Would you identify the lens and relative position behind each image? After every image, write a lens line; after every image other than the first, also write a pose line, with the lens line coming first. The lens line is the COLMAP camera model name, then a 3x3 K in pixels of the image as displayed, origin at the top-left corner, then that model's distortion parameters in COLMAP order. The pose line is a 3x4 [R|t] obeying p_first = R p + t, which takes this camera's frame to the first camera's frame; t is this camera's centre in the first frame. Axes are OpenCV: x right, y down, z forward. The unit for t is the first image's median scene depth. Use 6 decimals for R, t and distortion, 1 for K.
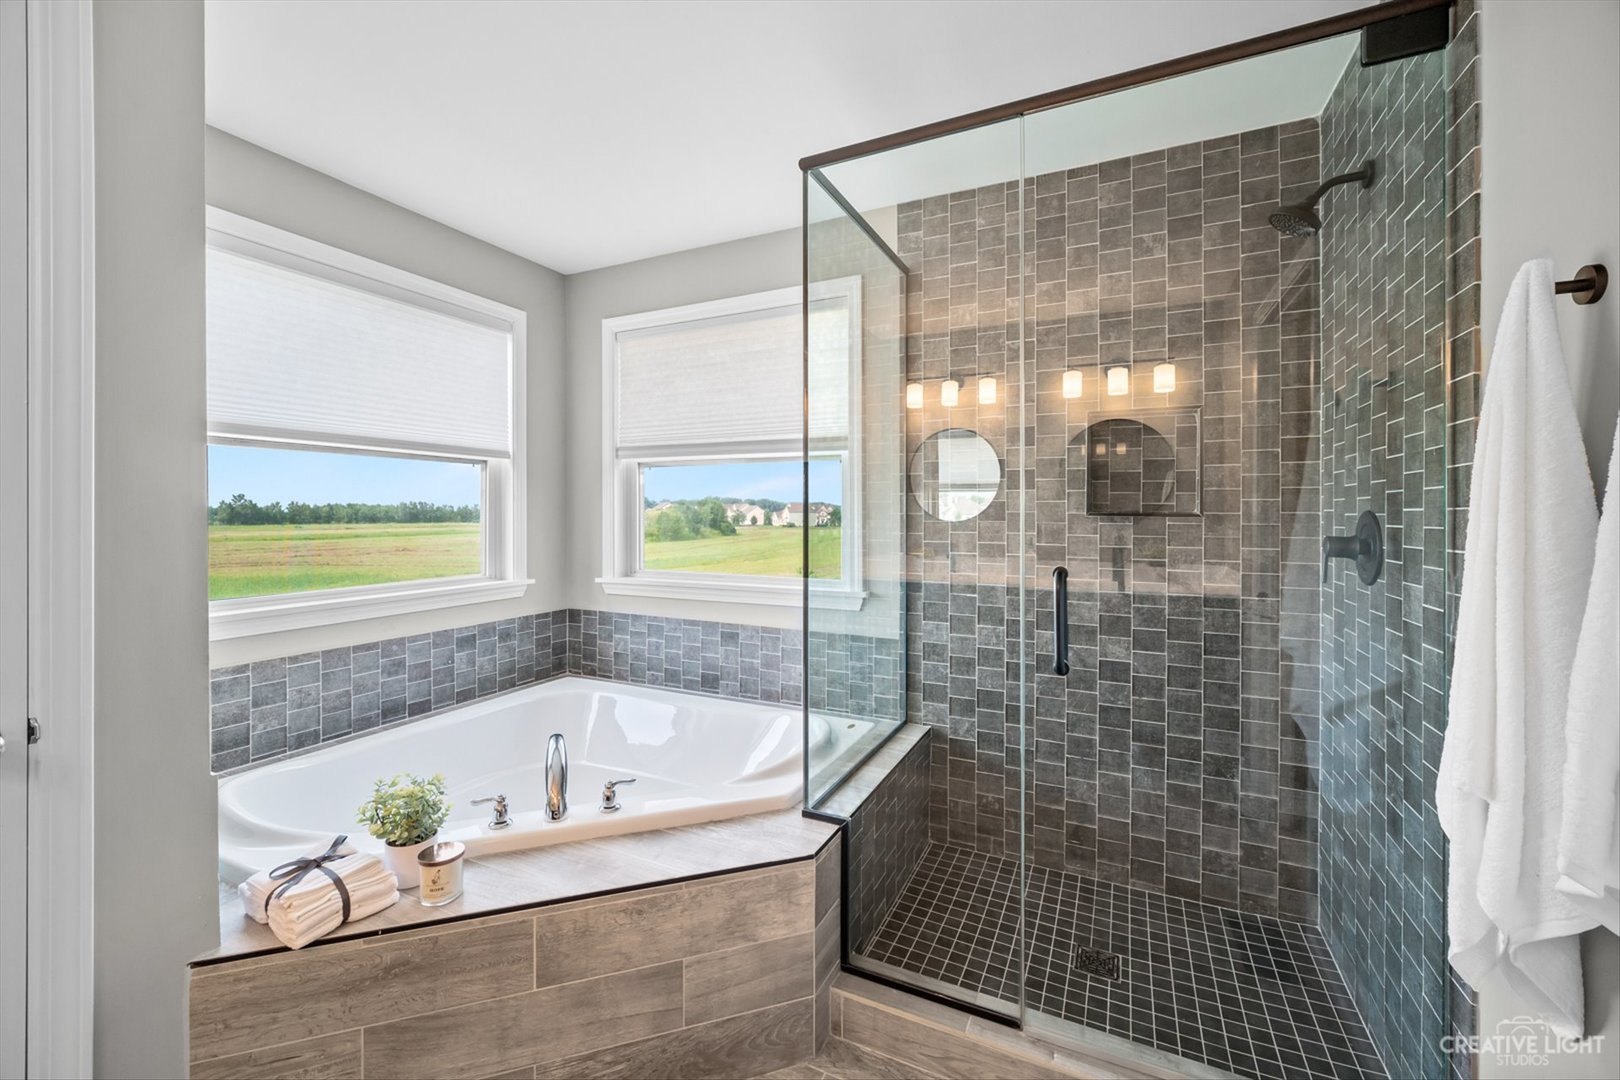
lens RADIAL K [[651.7, 0, 811.7], [0, 651.7, 518.3], [0, 0, 1]] dist [-0.001218, -0.000326]
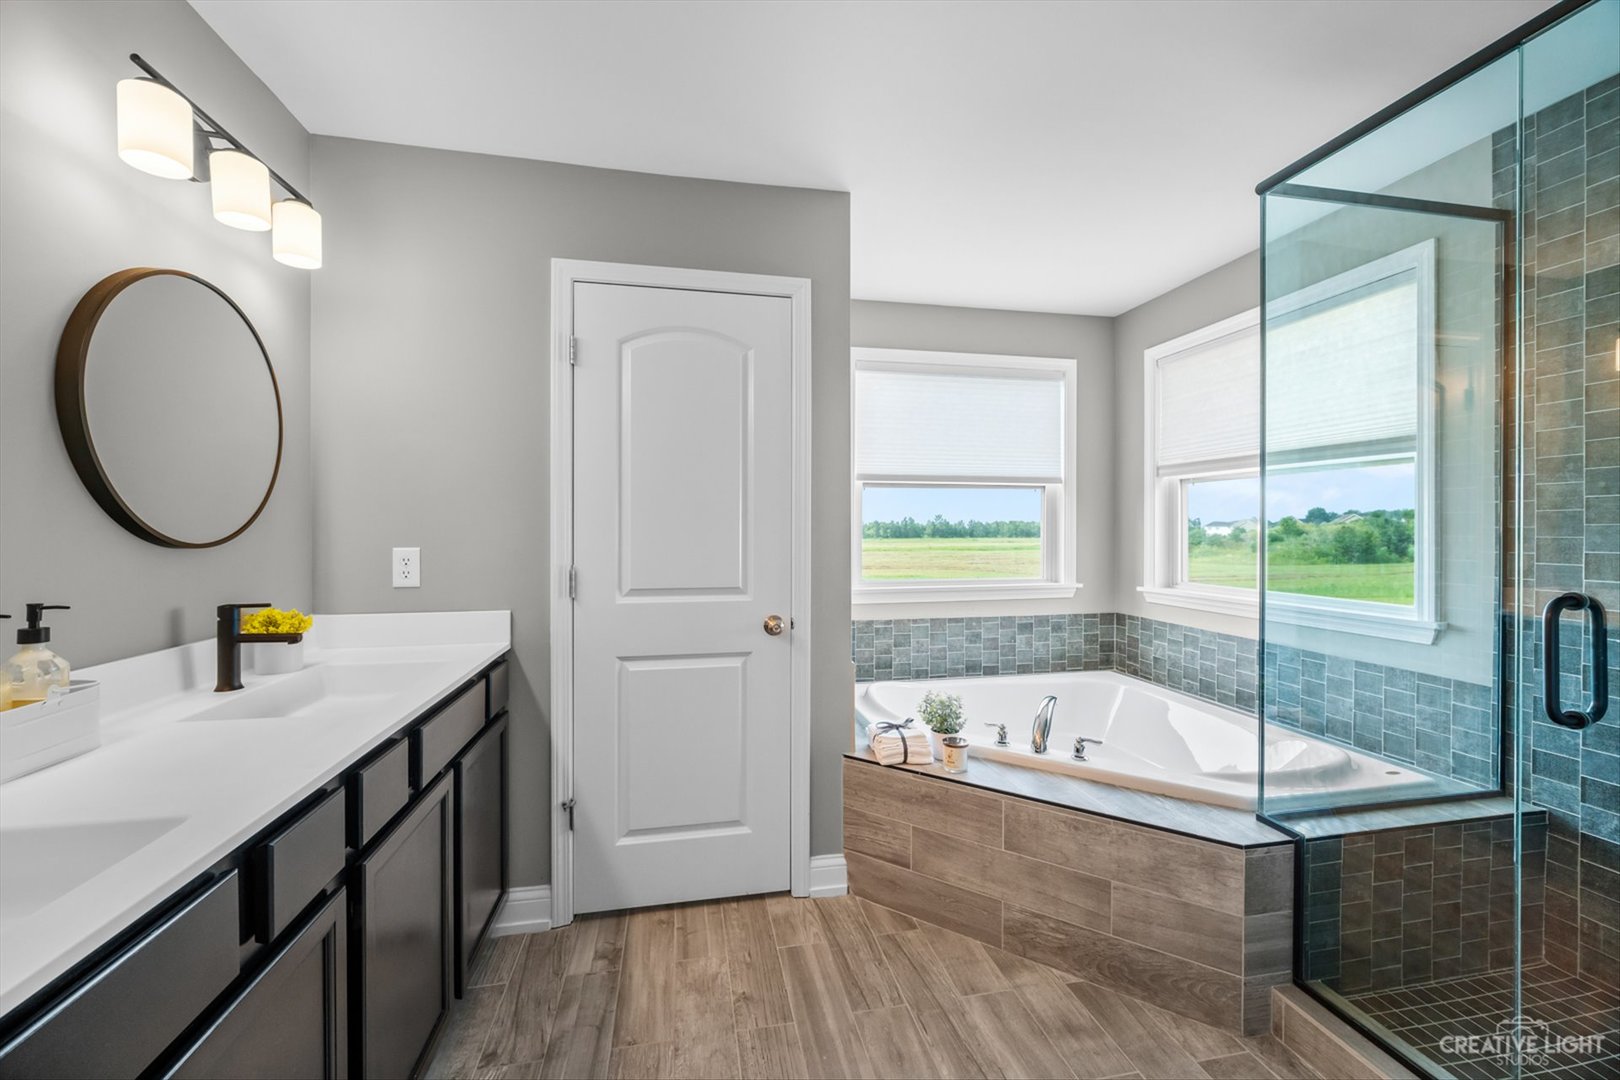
lens RADIAL K [[652.4, 0, 810.0], [0, 652.4, 540.0], [0, 0, 1]] dist [0.000272, 0.000144]
pose [[0.604001, 0.011384, -0.796902, 0.326185], [-0.003896, 0.999928, 0.011331, 0.003498], [0.796974, -0.003739, 0.604002, -0.164103]]
